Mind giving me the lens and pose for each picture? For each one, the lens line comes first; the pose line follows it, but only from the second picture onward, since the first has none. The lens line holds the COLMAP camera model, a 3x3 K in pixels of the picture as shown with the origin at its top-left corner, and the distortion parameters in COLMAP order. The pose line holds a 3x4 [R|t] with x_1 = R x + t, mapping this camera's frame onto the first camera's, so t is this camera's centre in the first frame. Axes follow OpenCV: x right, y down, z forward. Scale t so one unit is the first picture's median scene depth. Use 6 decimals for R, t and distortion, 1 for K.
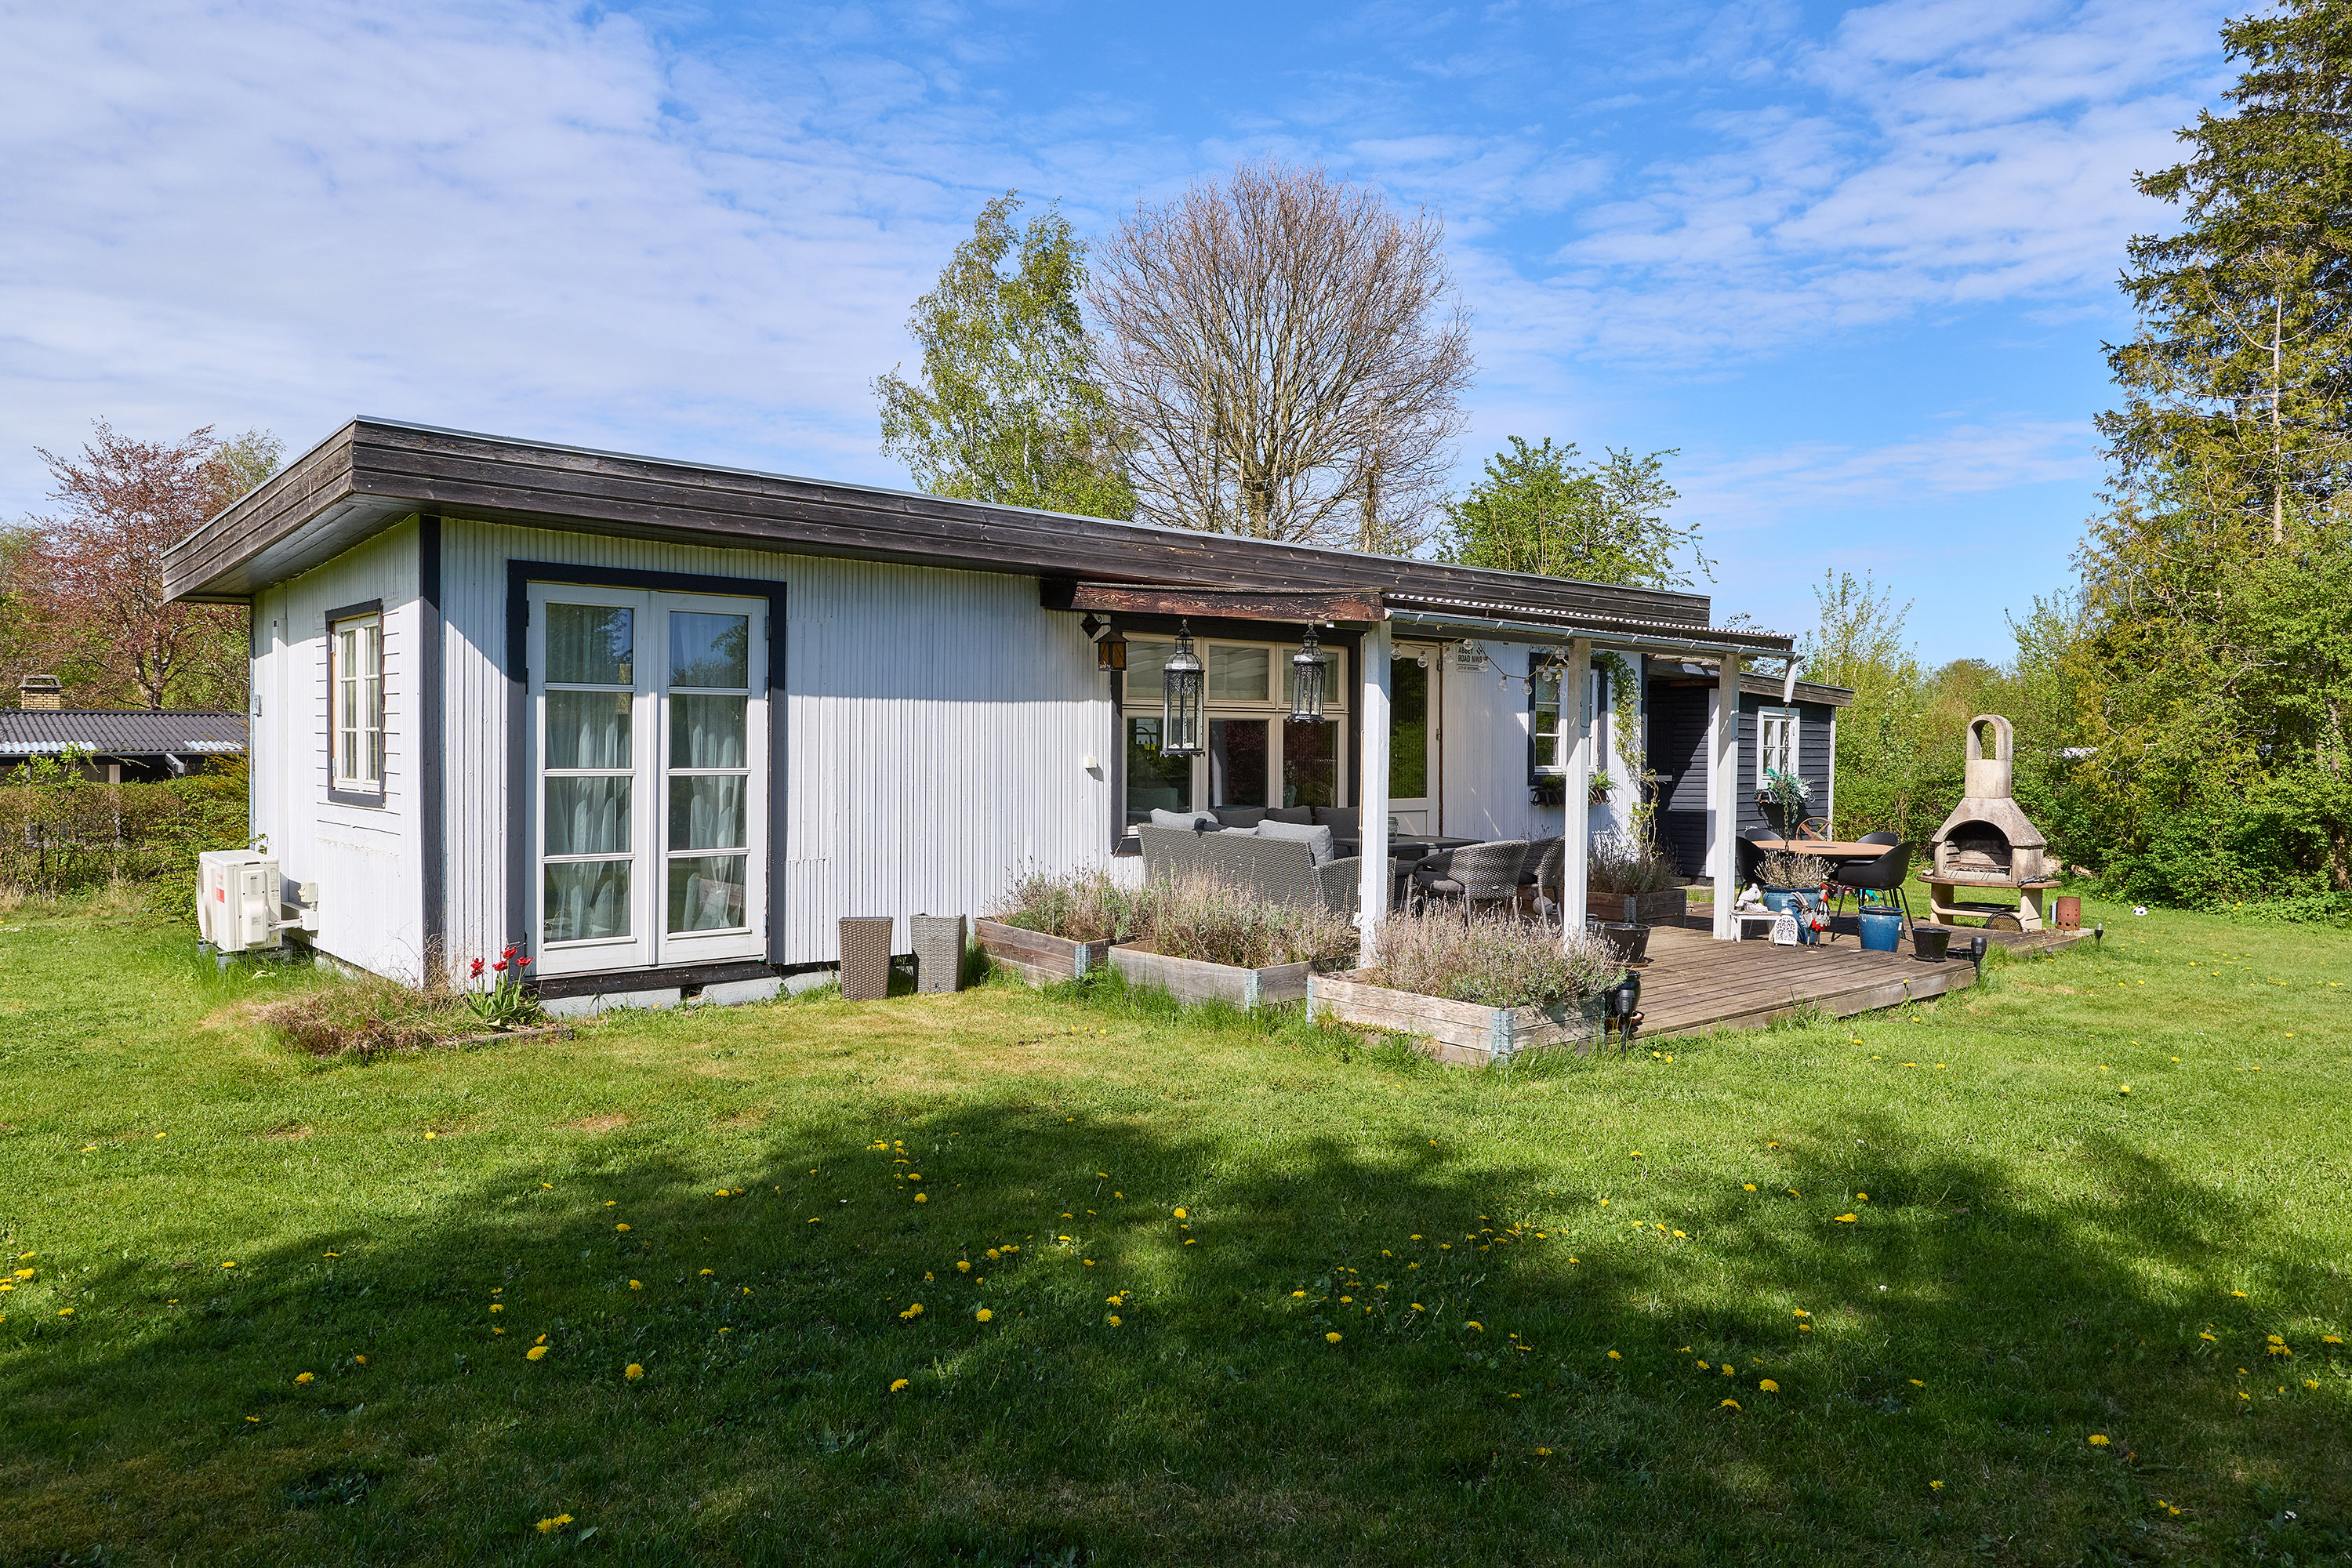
lens RADIAL K [[1485.1, 0, 1176.0], [0, 1485.1, 784.0], [0, 0, 1]] dist [0.000366, -0.000045]
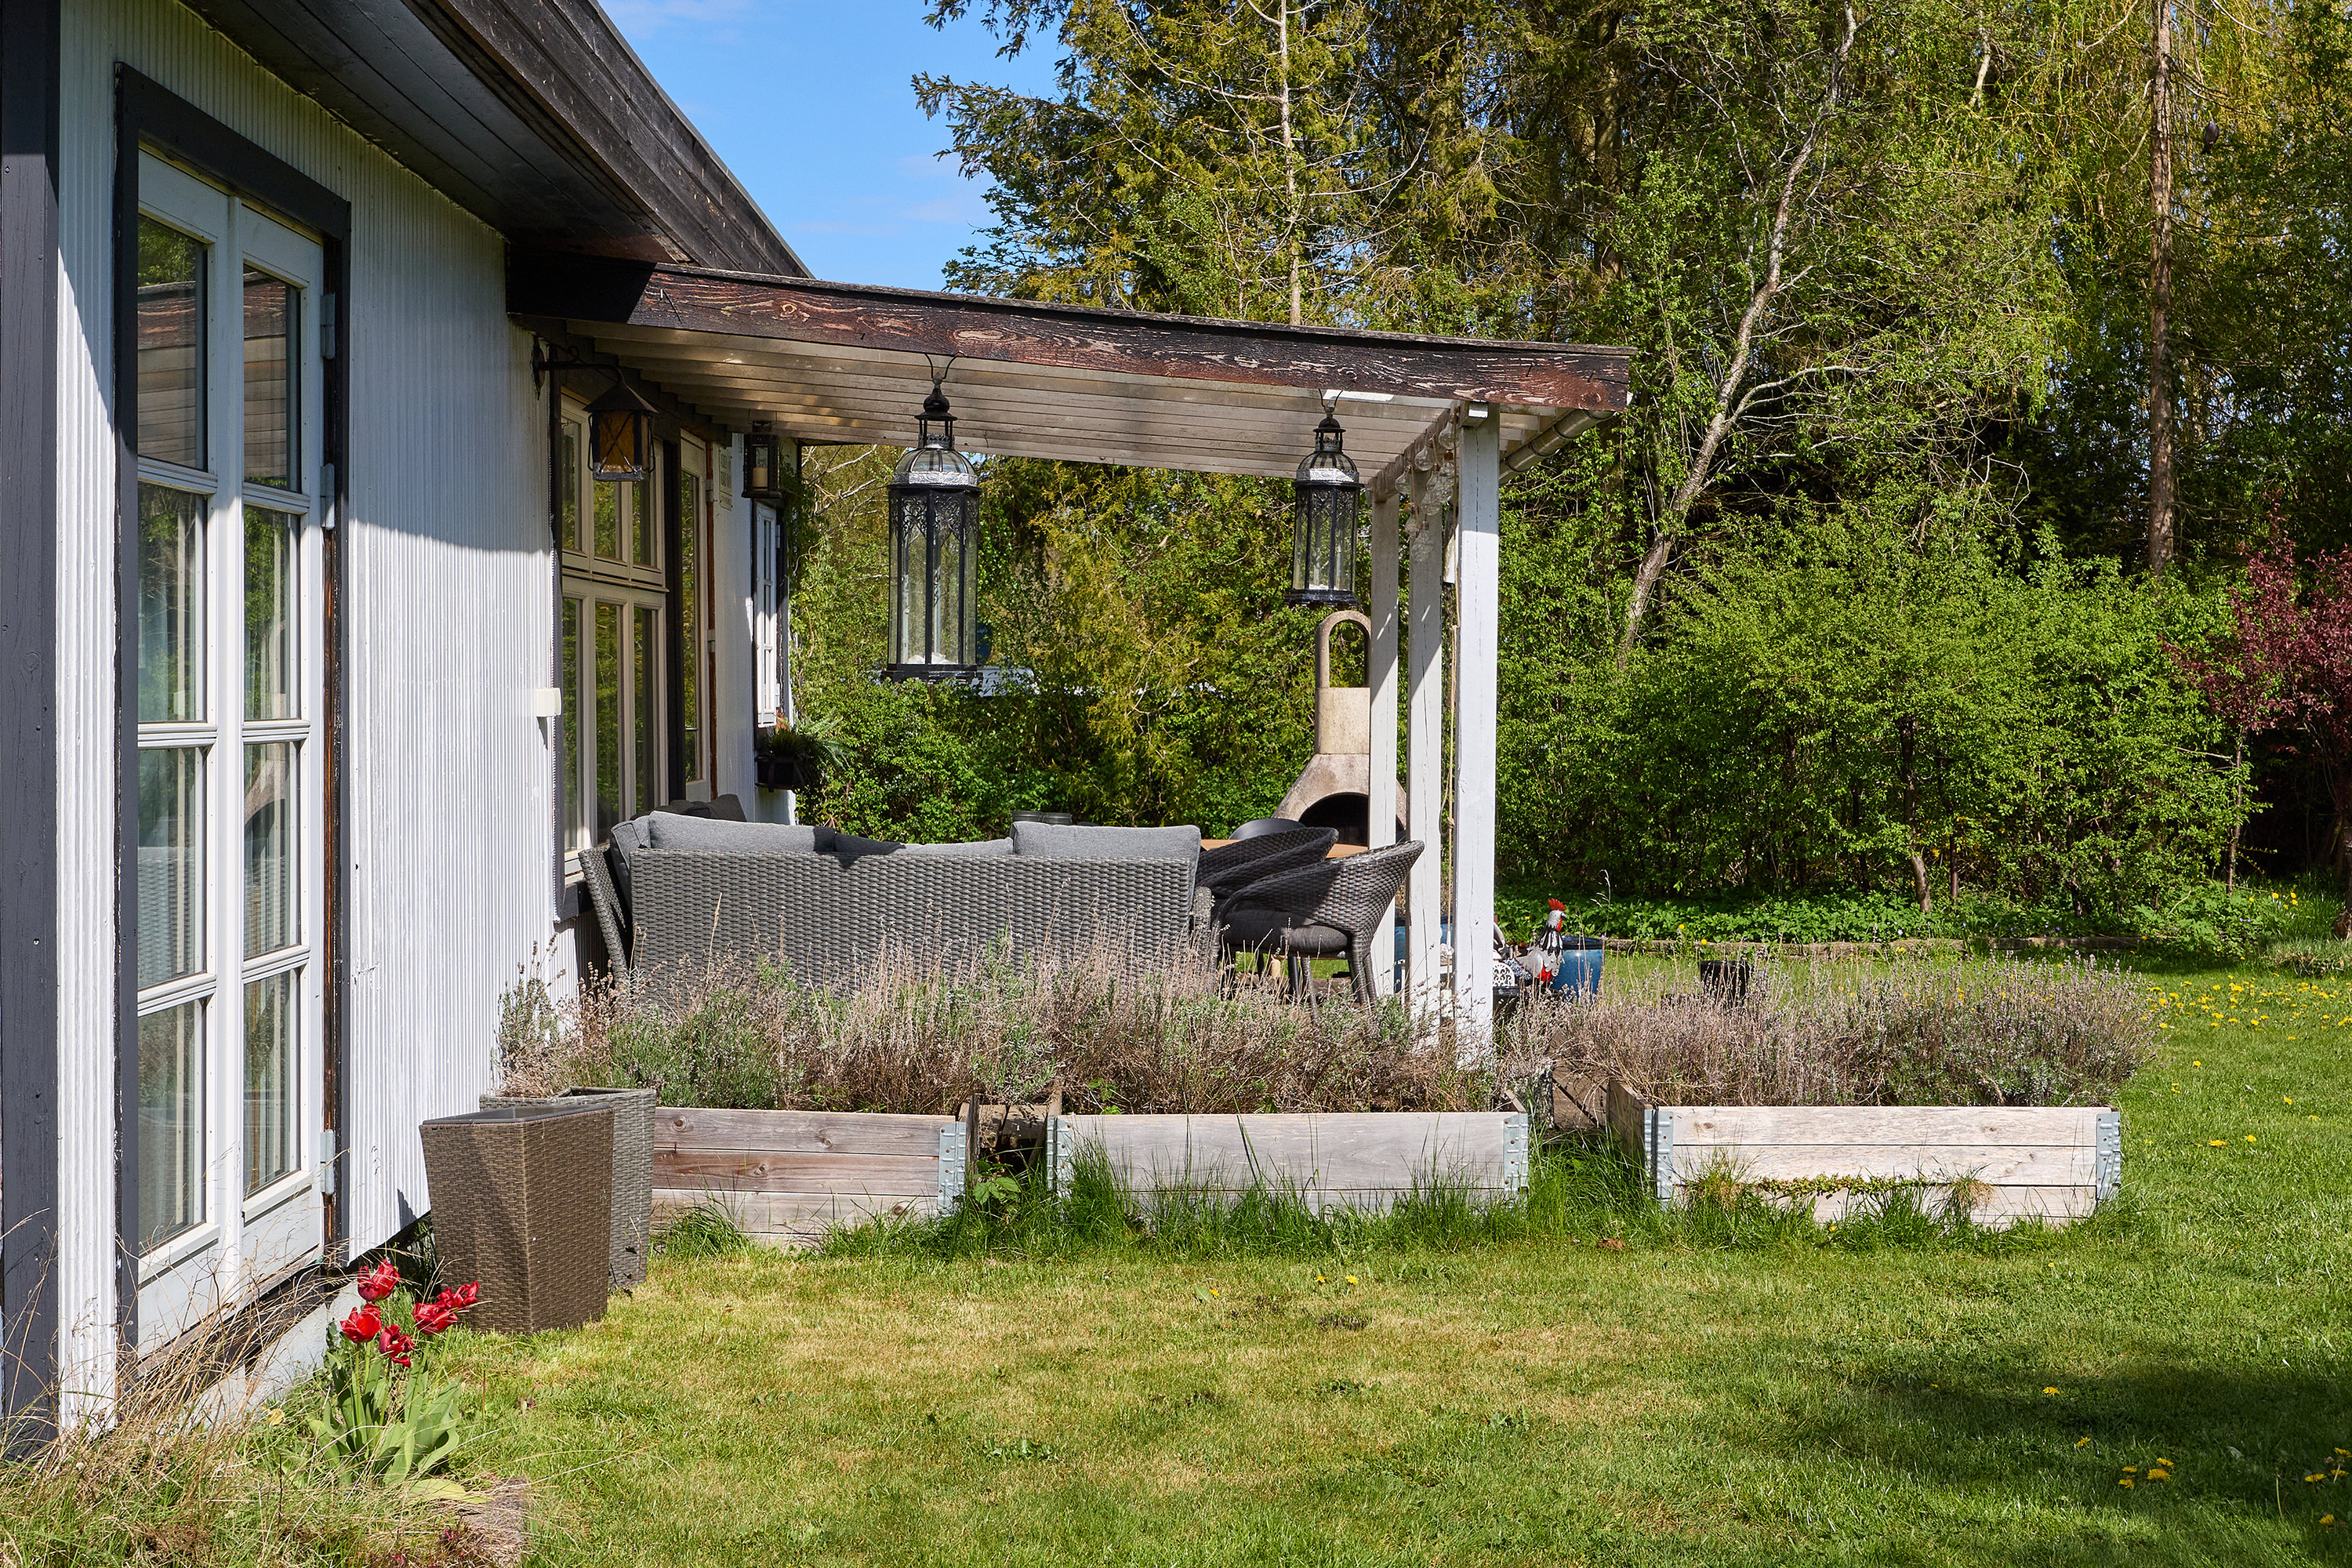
lens RADIAL K [[3319.2, 0, 1176.0], [0, 3319.2, 784.0], [0, 0, 1]] dist [-0.006899, 0.003747]
pose [[0.628000, -0.028461, 0.777693, -0.769609], [0.021094, 0.999586, 0.019547, -0.007017], [-0.777927, 0.004129, 0.628341, 0.347134]]
